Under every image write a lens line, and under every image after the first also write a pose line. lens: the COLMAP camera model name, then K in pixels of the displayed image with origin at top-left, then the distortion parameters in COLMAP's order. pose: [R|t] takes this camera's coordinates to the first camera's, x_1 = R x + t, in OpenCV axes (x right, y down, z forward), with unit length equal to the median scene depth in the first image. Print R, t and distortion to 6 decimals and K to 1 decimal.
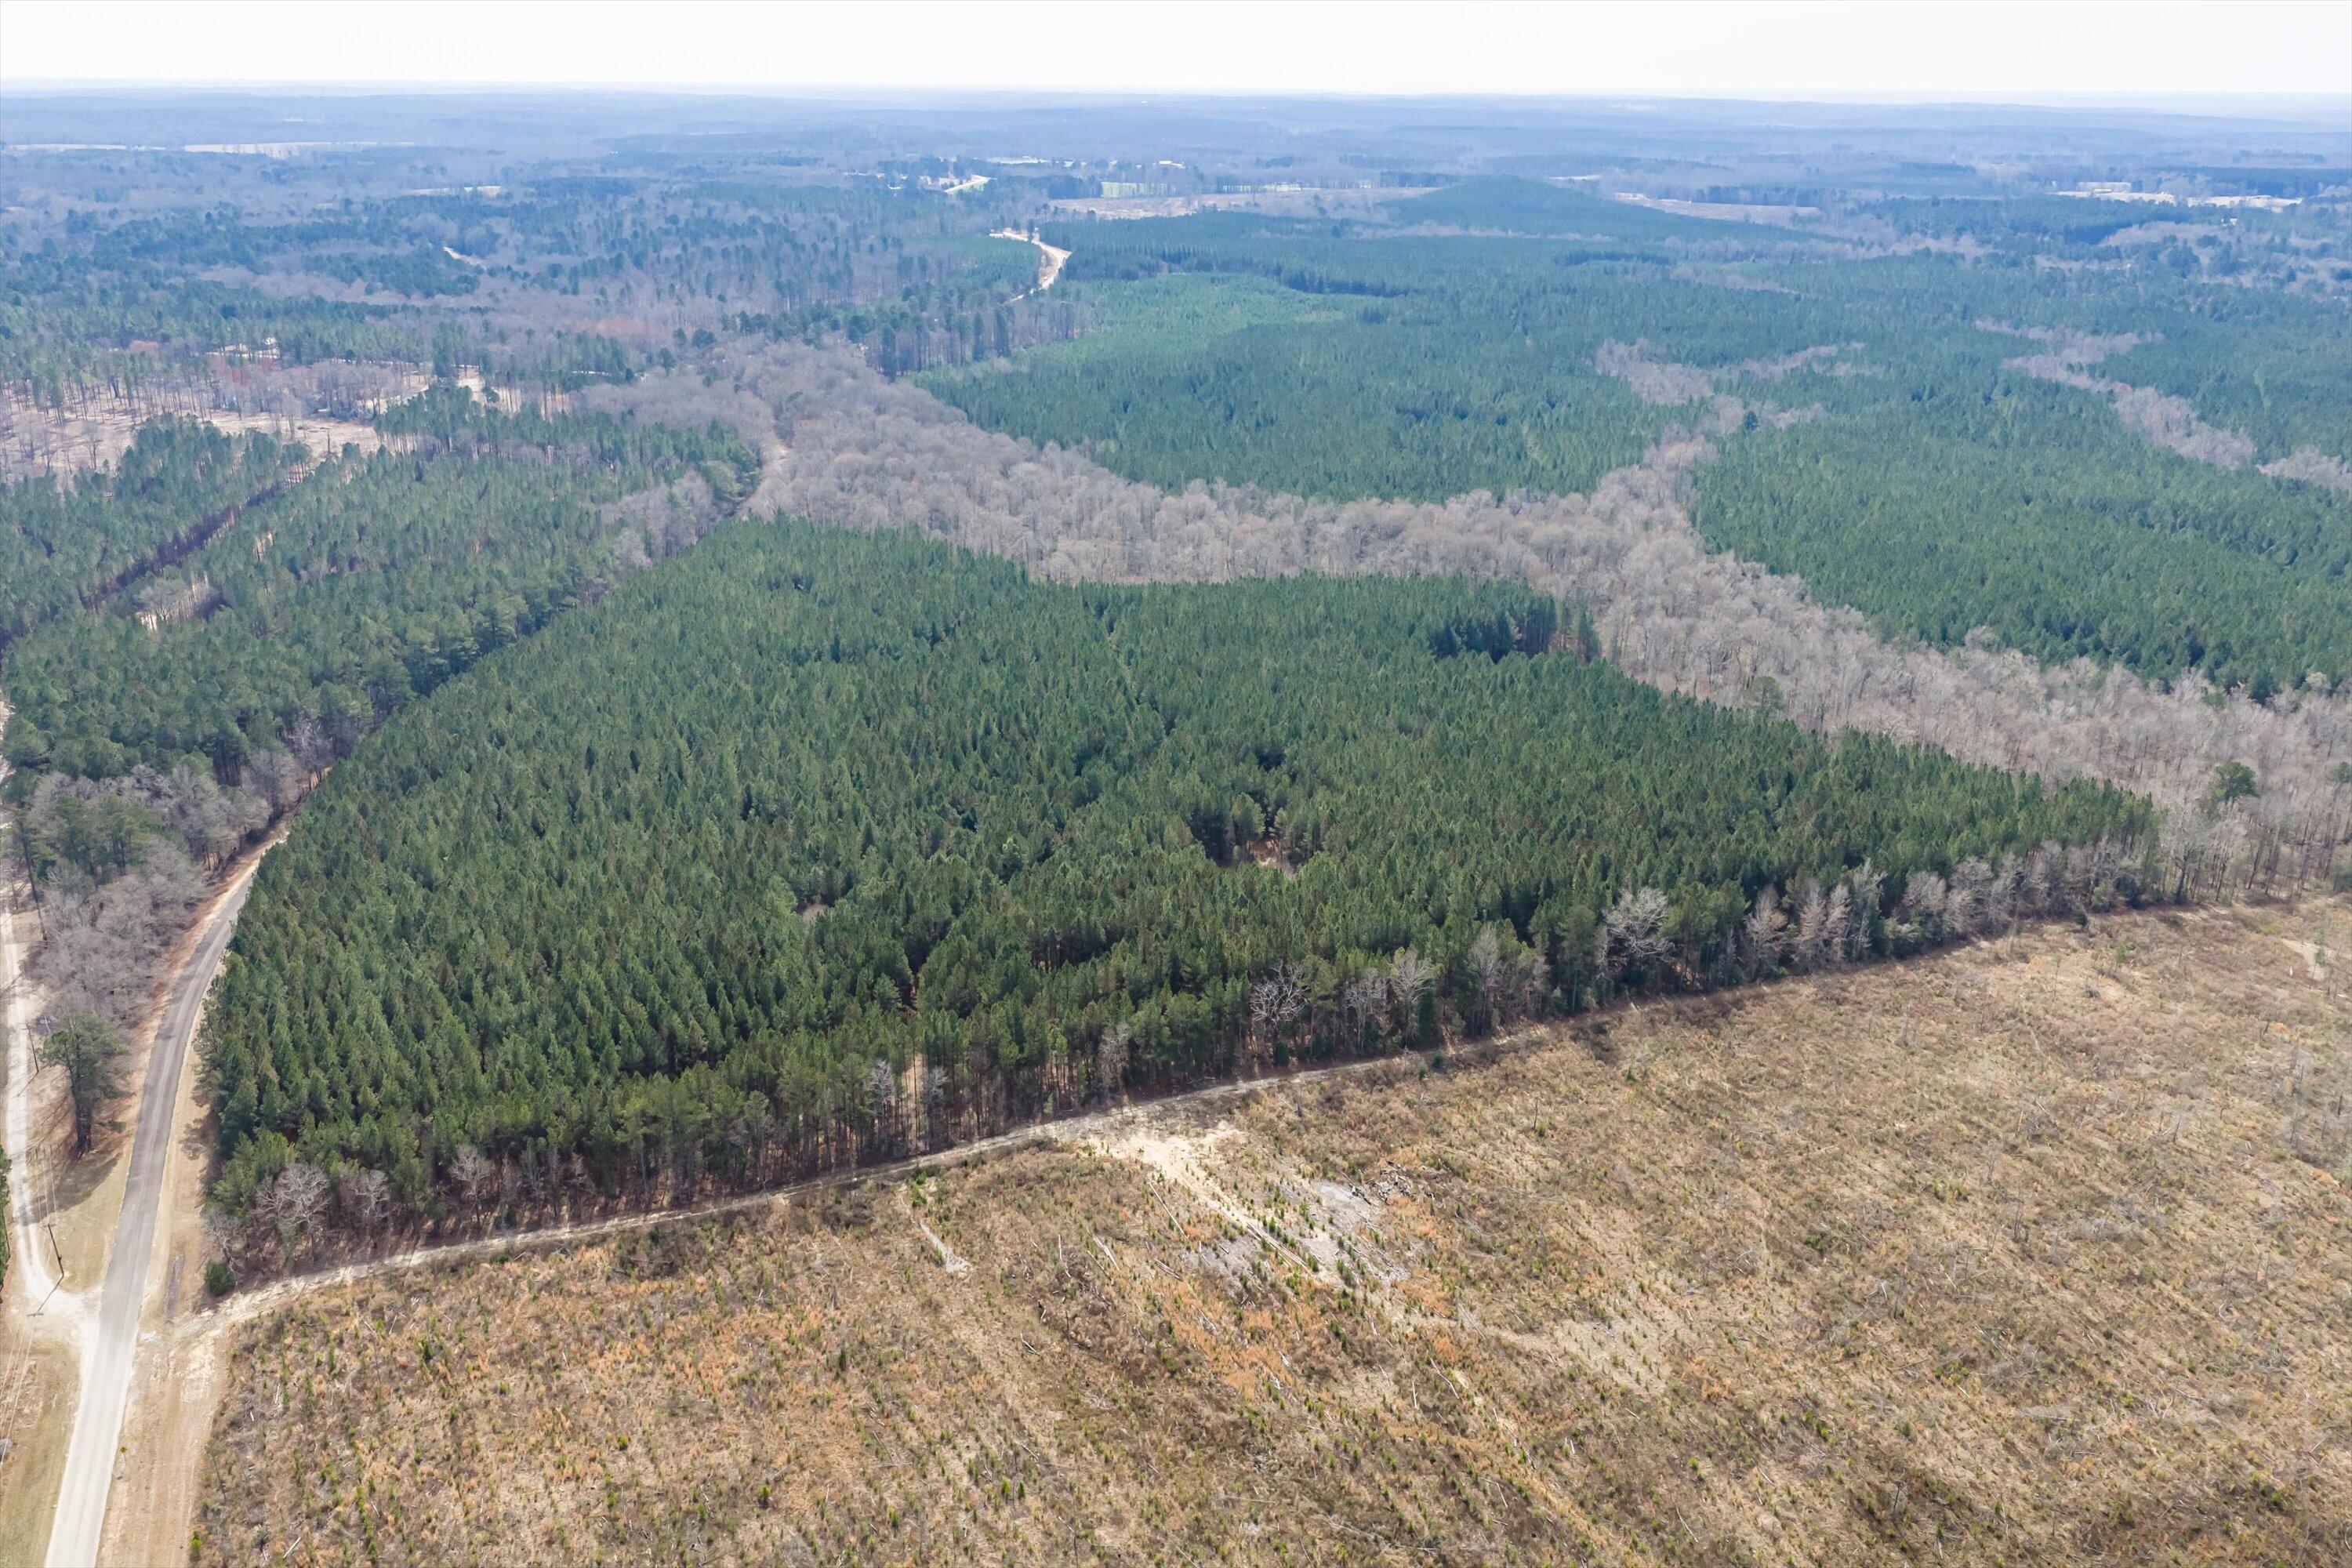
lens RADIAL K [[1945.4, 0, 1182.6], [0, 1945.4, 804.8], [0, 0, 1]] dist [0.018316, -0.029286]
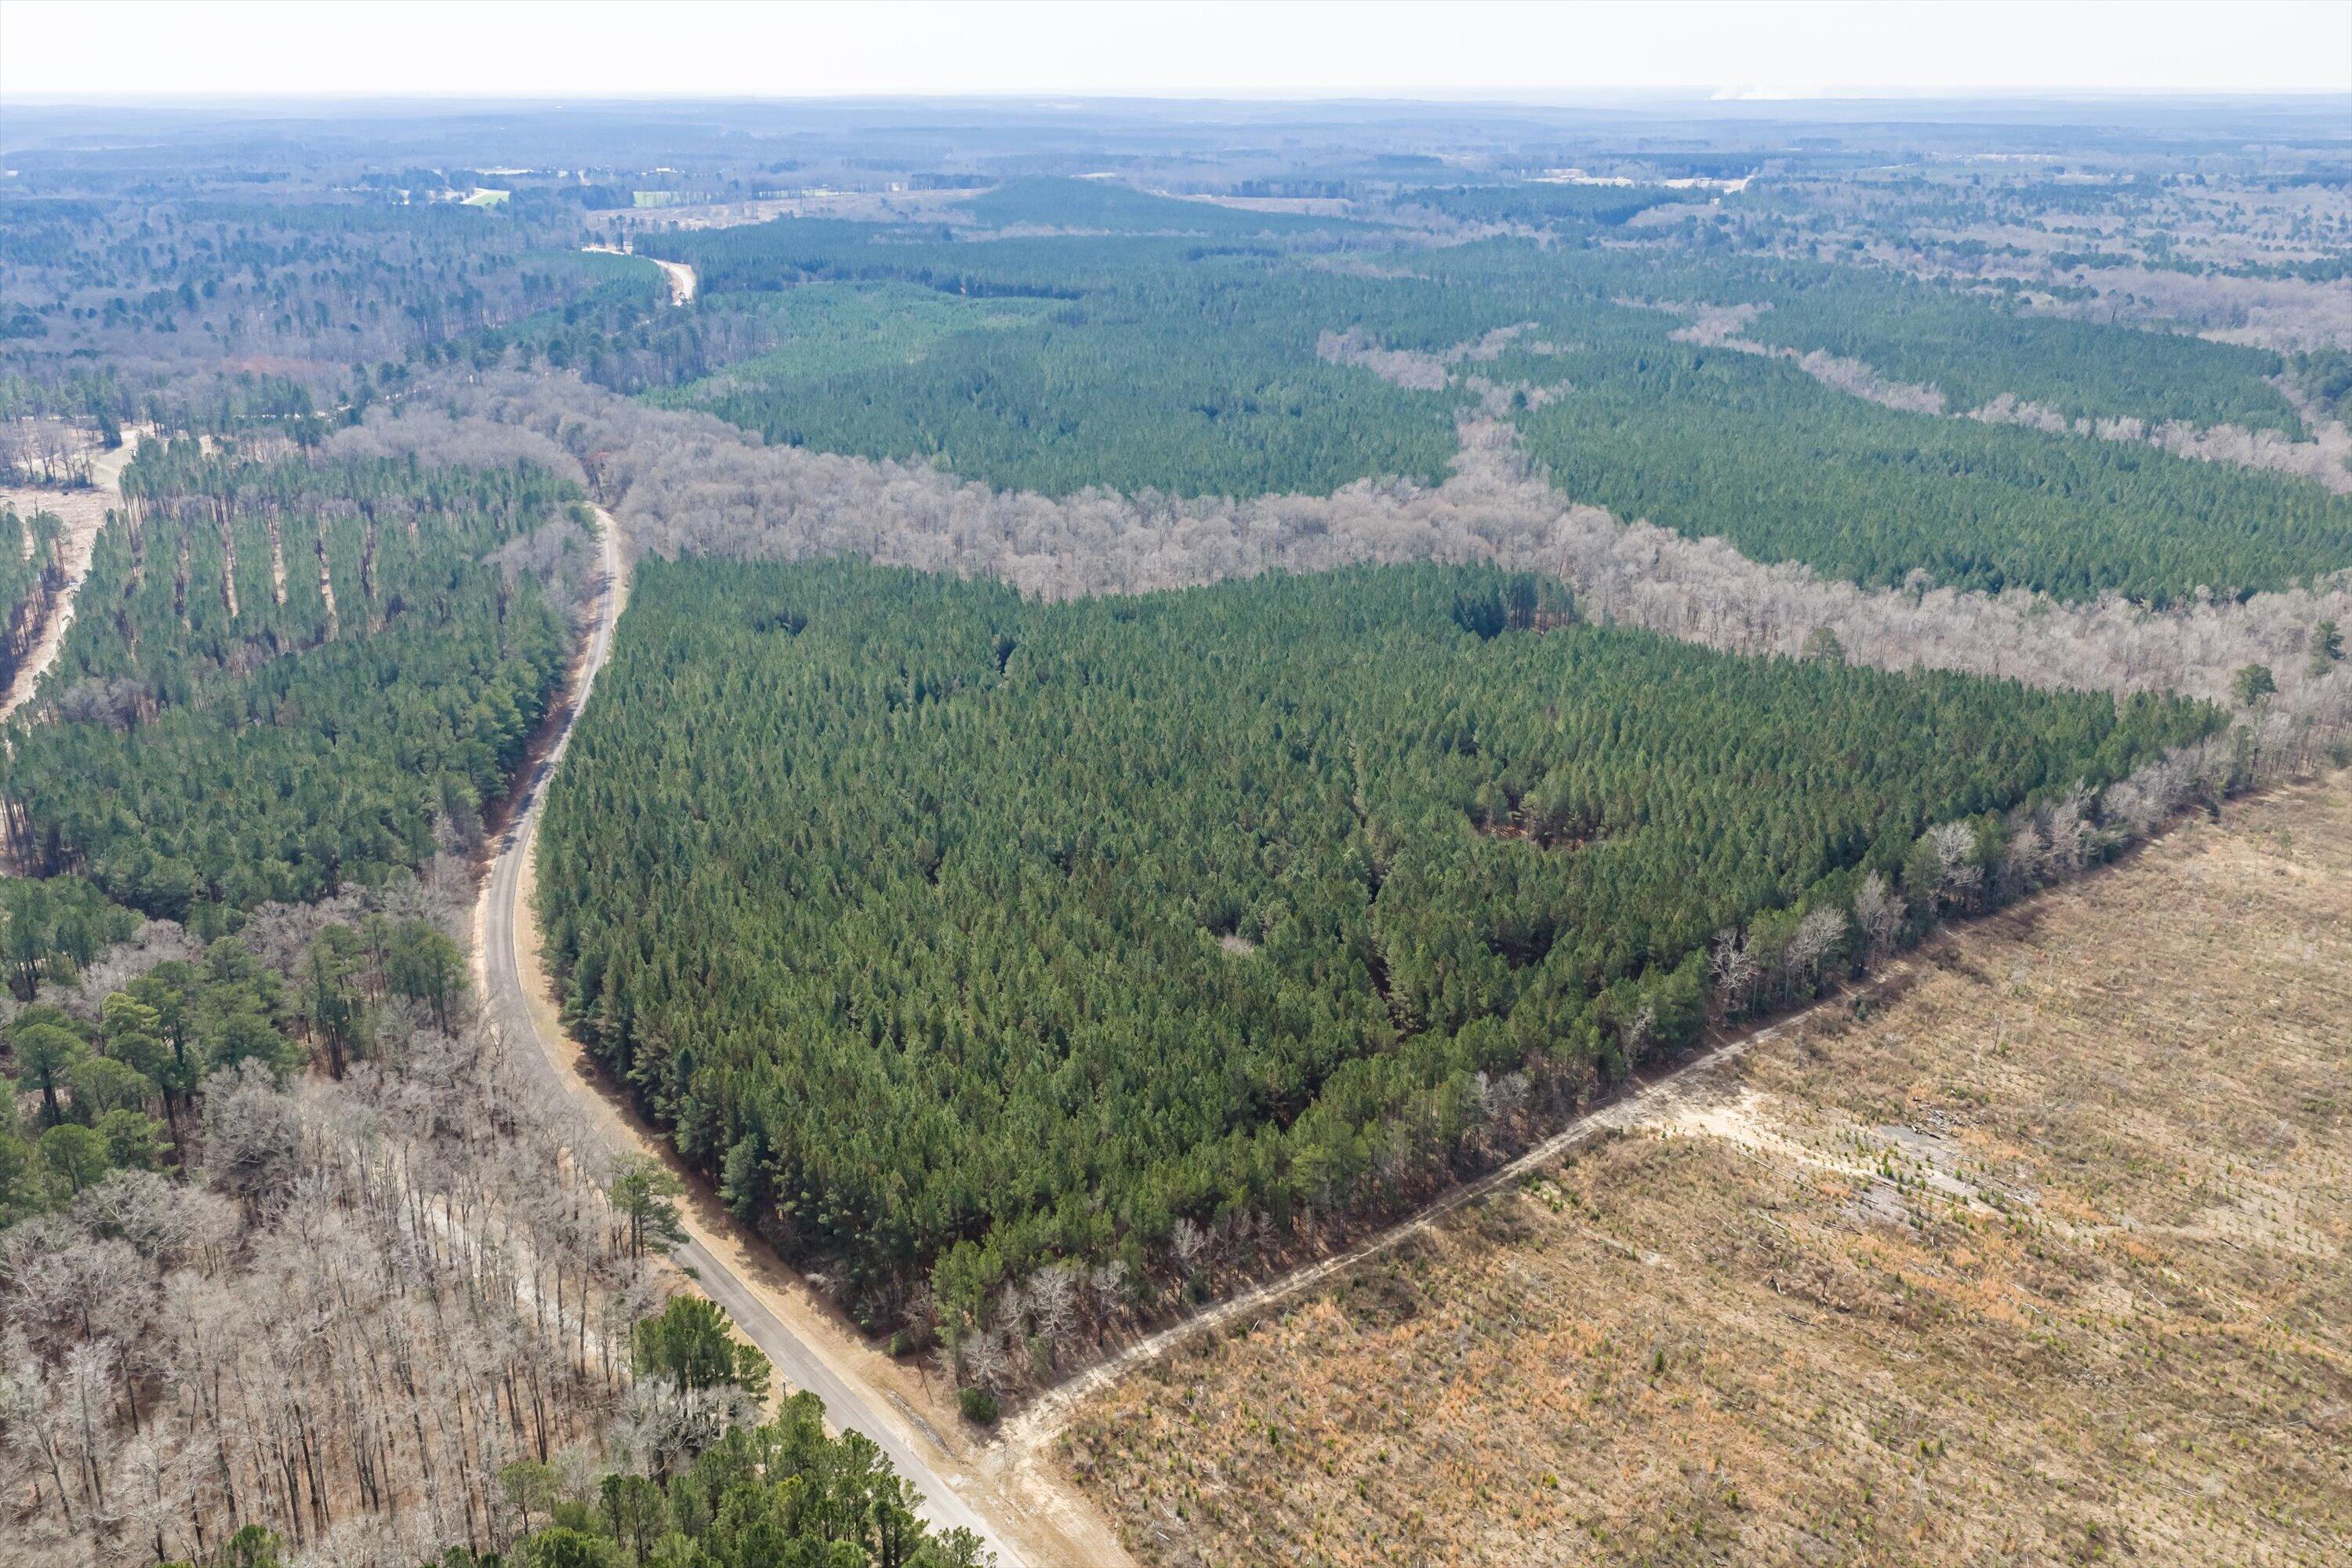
lens RADIAL K [[1945.4, 0, 1182.6], [0, 1945.4, 804.8], [0, 0, 1]] dist [0.018316, -0.029286]
pose [[0.957416, -0.109669, 0.267071, -0.490980], [0.109745, 0.993851, 0.014689, -0.032522], [-0.267040, 0.015246, 0.963565, 0.070937]]
